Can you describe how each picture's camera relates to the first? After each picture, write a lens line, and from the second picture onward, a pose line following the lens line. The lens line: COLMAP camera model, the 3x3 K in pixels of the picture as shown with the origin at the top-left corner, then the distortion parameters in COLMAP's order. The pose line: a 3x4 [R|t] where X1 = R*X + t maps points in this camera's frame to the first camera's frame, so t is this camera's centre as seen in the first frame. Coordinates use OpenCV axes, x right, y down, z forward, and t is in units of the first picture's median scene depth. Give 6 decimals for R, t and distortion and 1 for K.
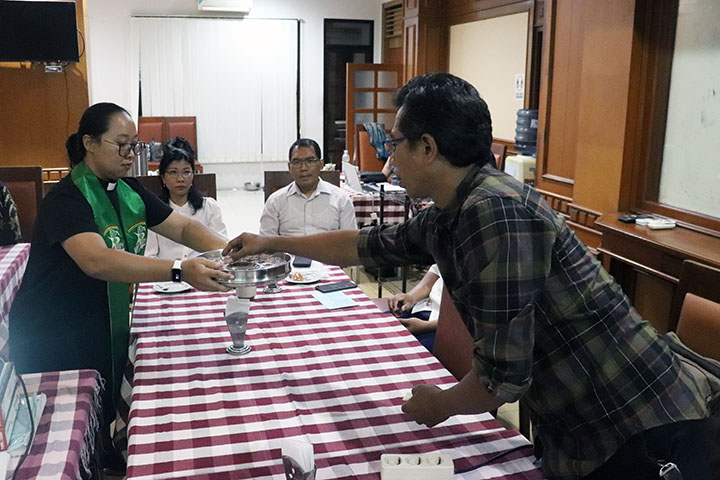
lens RADIAL K [[678.2, 0, 360.0], [0, 678.2, 240.0], [0, 0, 1]] dist [-0.189029, 0.178370]
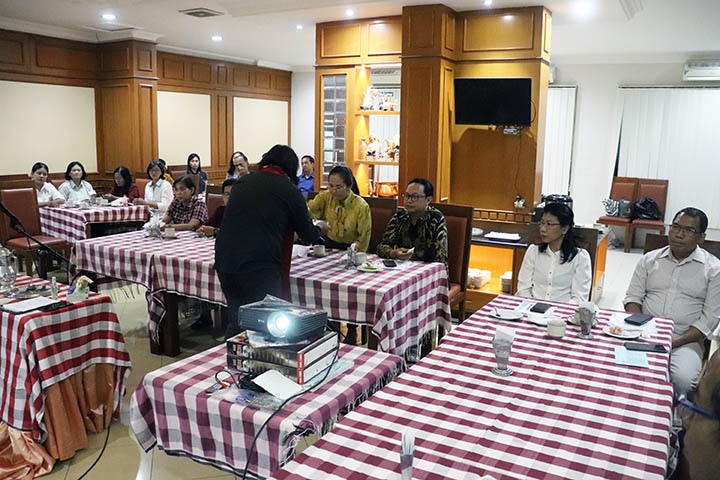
lens RADIAL K [[601.9, 0, 360.0], [0, 601.9, 240.0], [0, 0, 1]] dist [-0.181287, 0.174066]
pose [[0.694813, 0.127916, -0.707723, 0.259771], [-0.178824, 0.983878, 0.002267, -0.016380], [0.696604, 0.124983, 0.706486, 0.044485]]
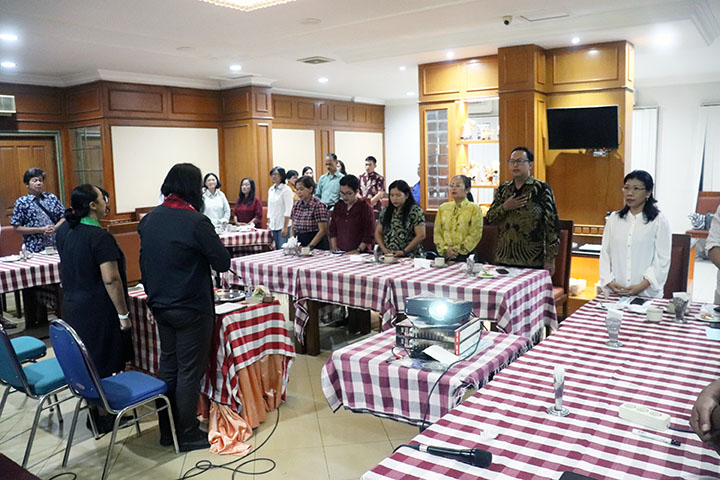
lens RADIAL K [[594.9, 0, 360.0], [0, 594.9, 240.0], [0, 0, 1]] dist [-0.184968, 0.168458]
pose [[0.598270, 0.080145, -0.797277, 0.359539], [-0.157170, 0.987395, -0.018683, 0.033930], [0.785730, 0.136485, 0.603325, -0.189452]]
